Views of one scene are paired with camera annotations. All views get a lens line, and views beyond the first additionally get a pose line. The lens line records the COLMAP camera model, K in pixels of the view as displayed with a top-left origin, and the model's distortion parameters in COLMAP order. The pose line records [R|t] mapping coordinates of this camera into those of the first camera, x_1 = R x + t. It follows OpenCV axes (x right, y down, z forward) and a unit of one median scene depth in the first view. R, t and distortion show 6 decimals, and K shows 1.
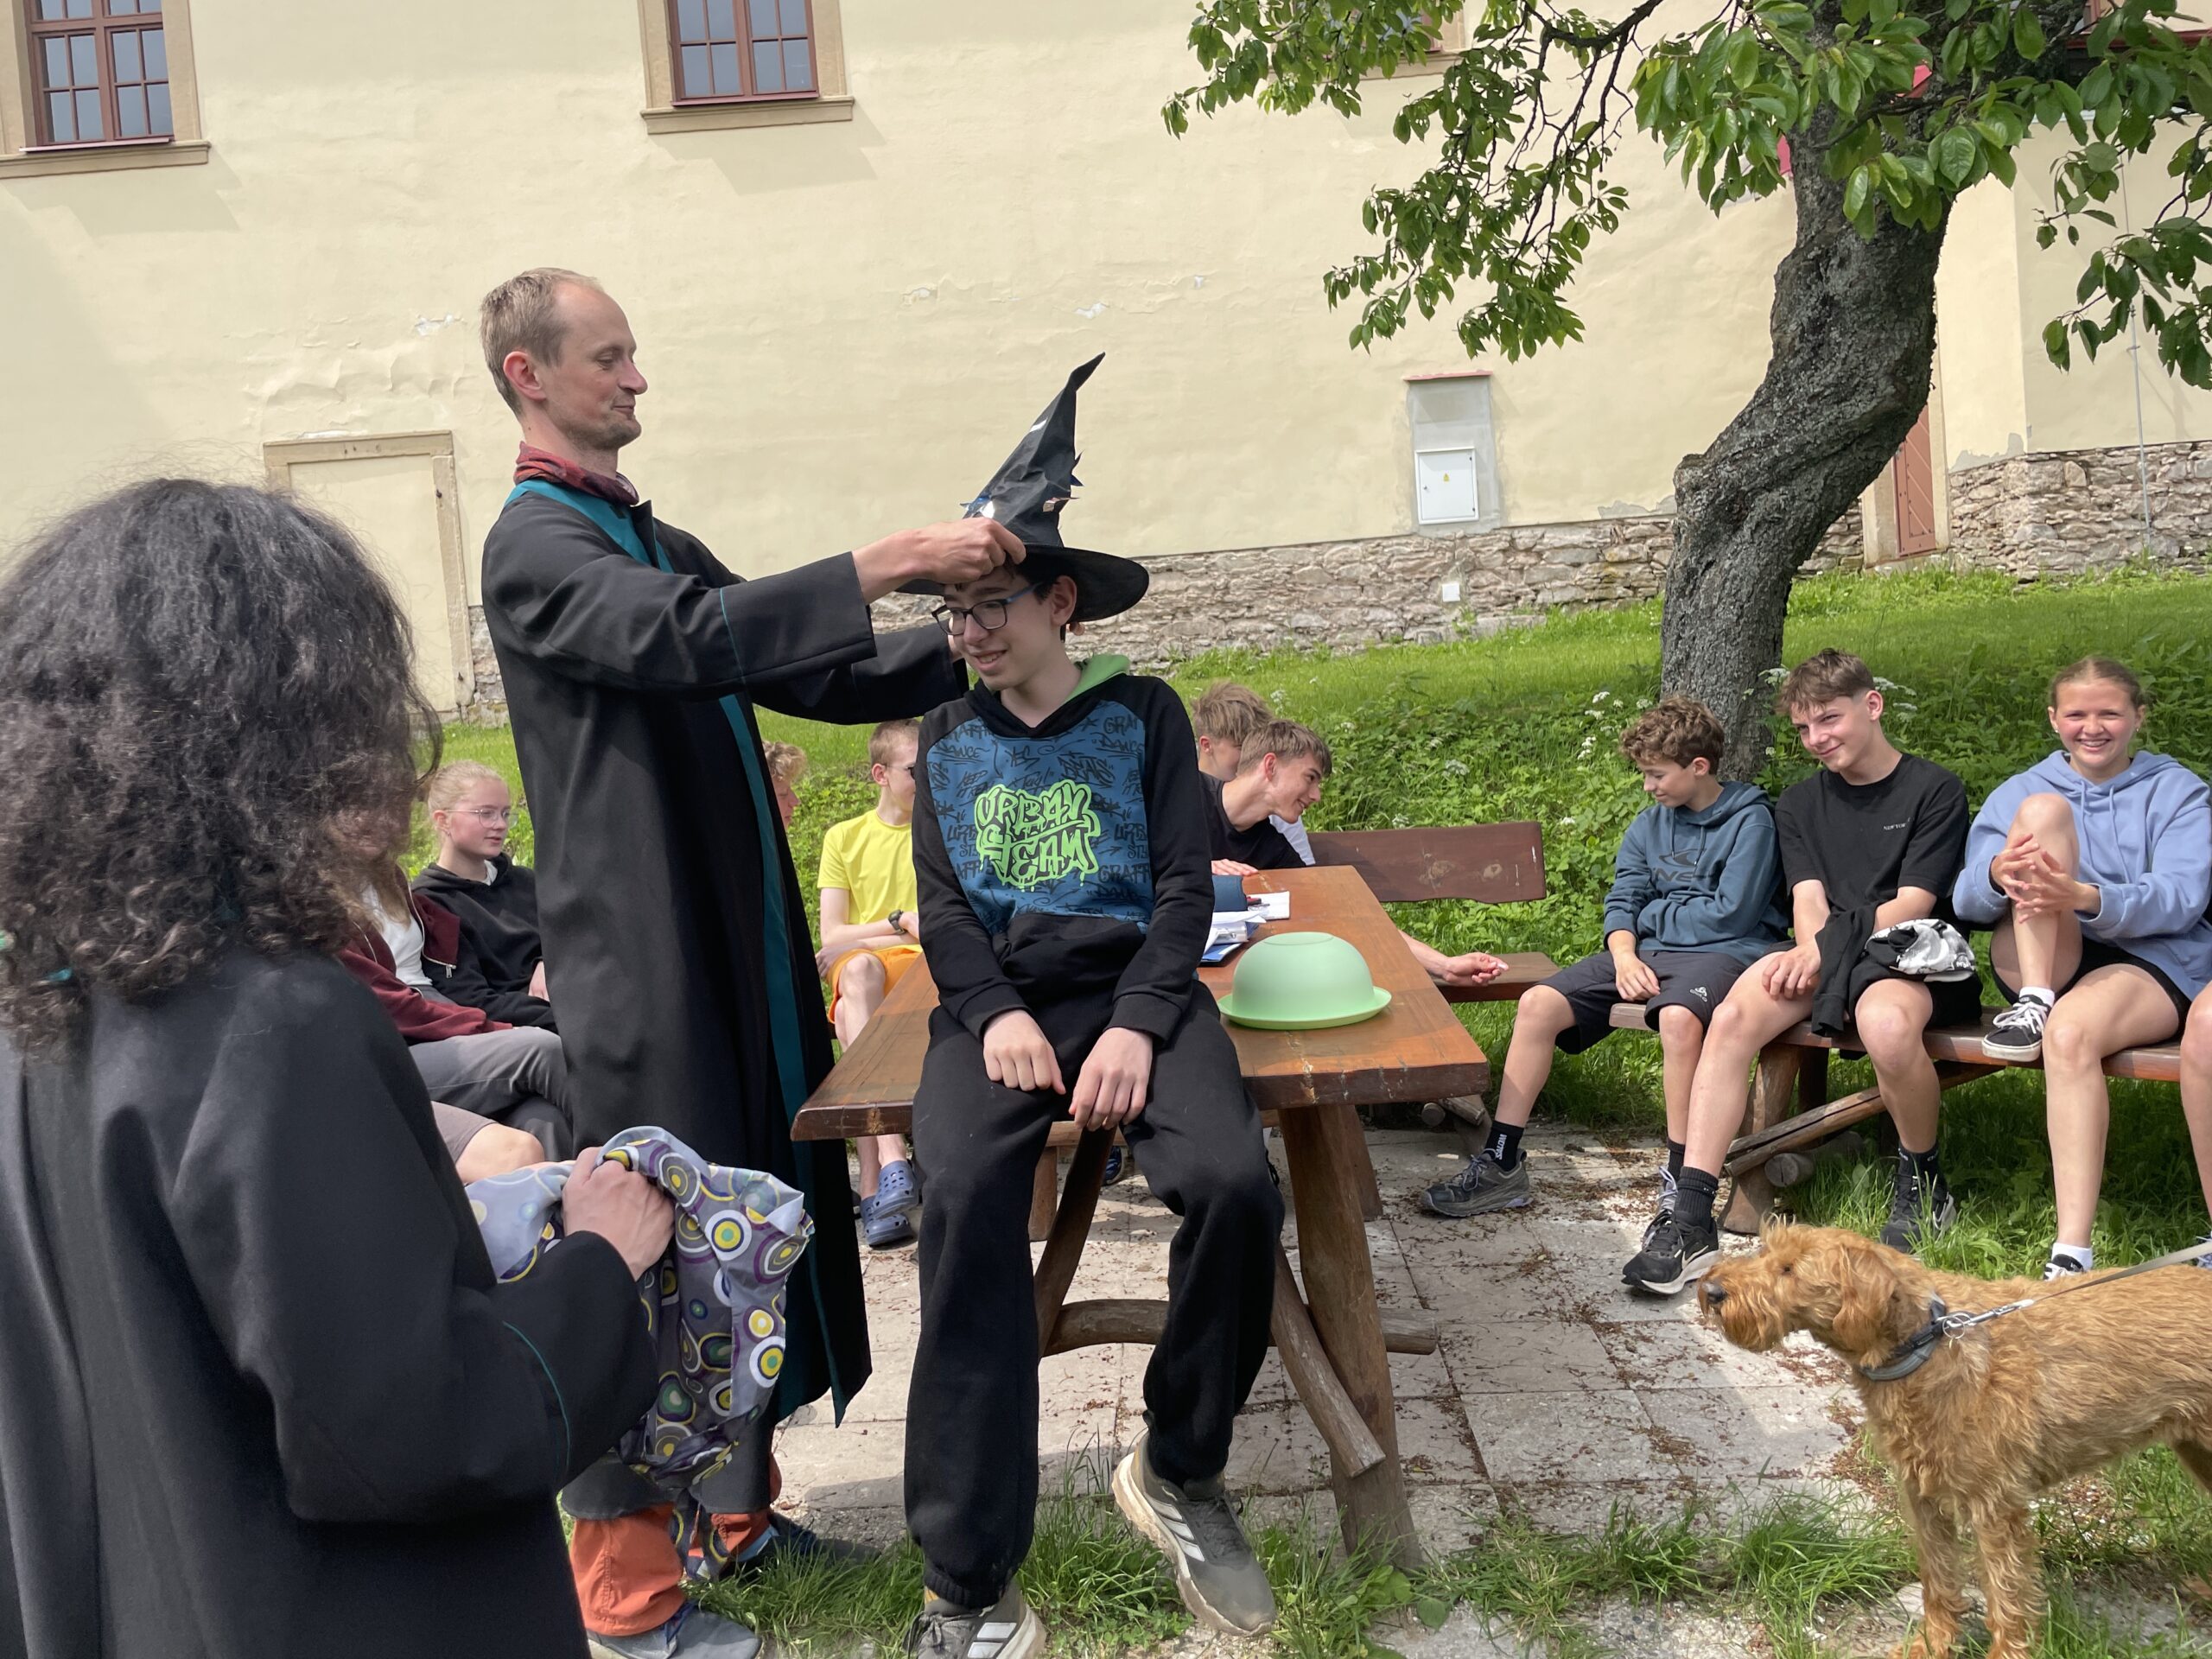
lens RADIAL K [[1657.4, 0, 1085.3], [0, 1657.4, 818.6], [0, 0, 1]] dist [0.027333, -0.051441]
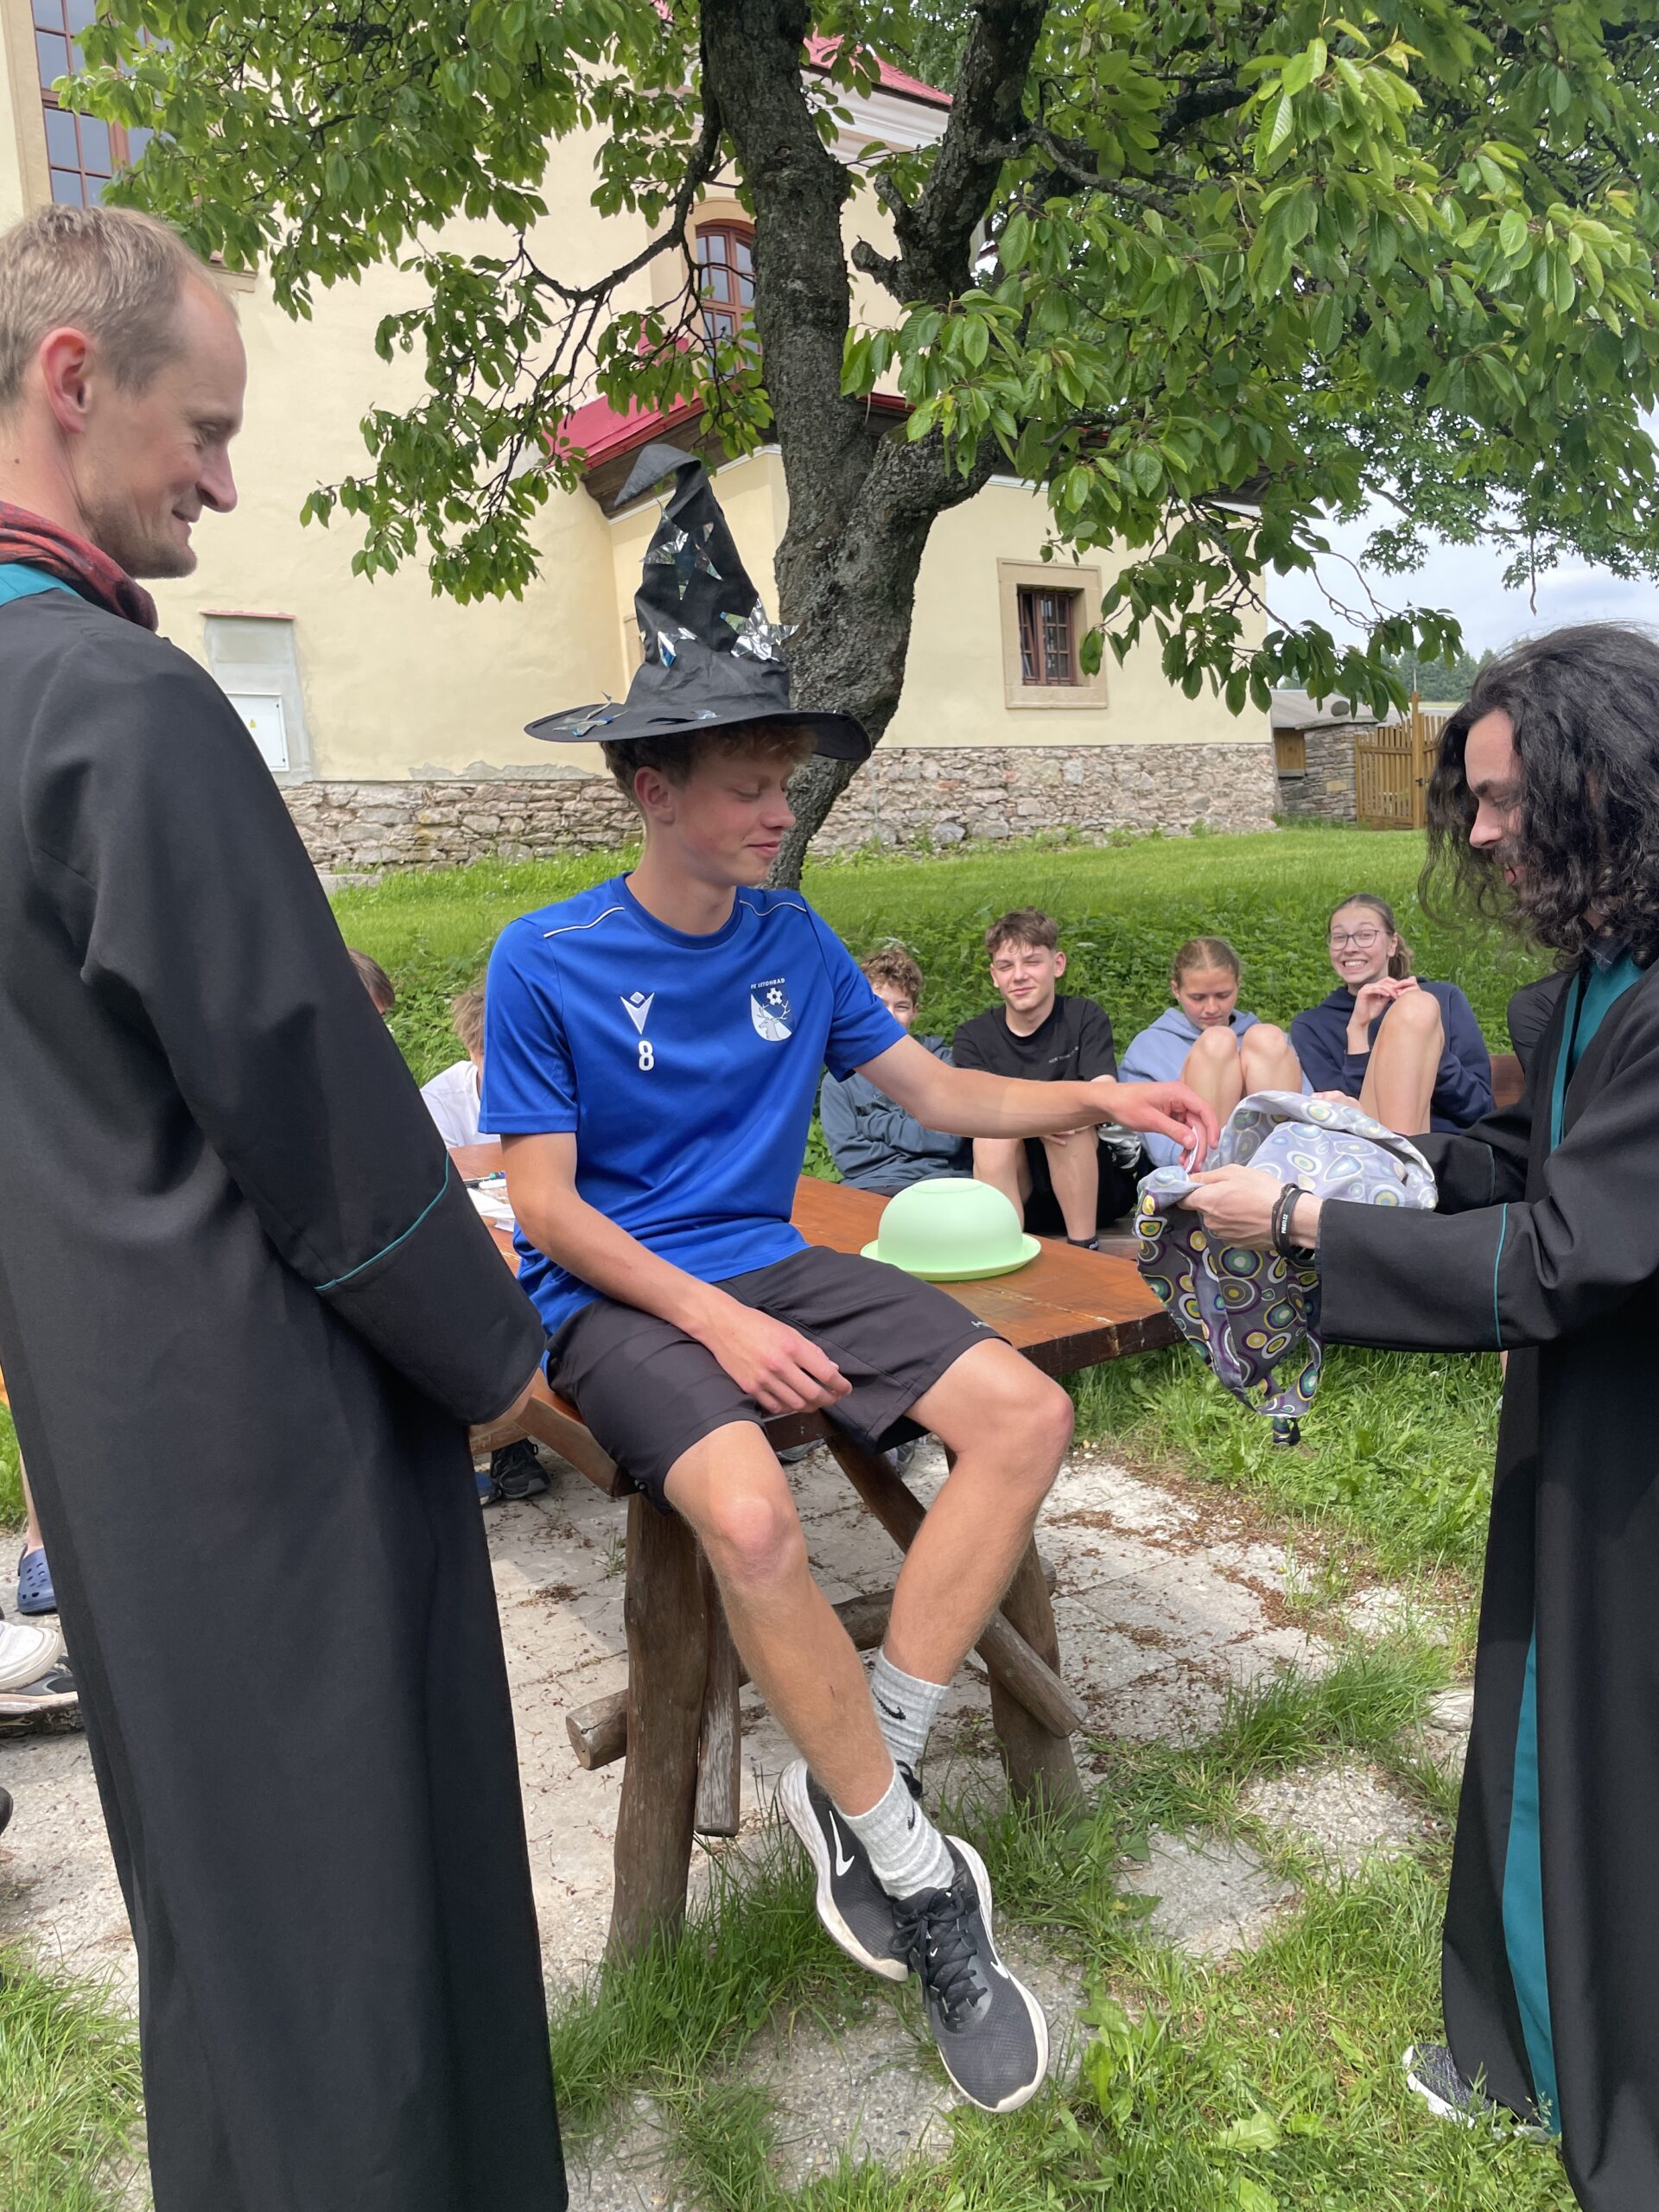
lens RADIAL K [[1657.4, 0, 822.9], [0, 1657.4, 1114.7], [0, 0, 1]] dist [0.027333, -0.051441]
pose [[0.800966, -0.052701, 0.596385, -0.113175], [0.042339, 0.998610, 0.031382, -0.001161], [-0.597211, 0.000114, 0.802085, 0.065743]]
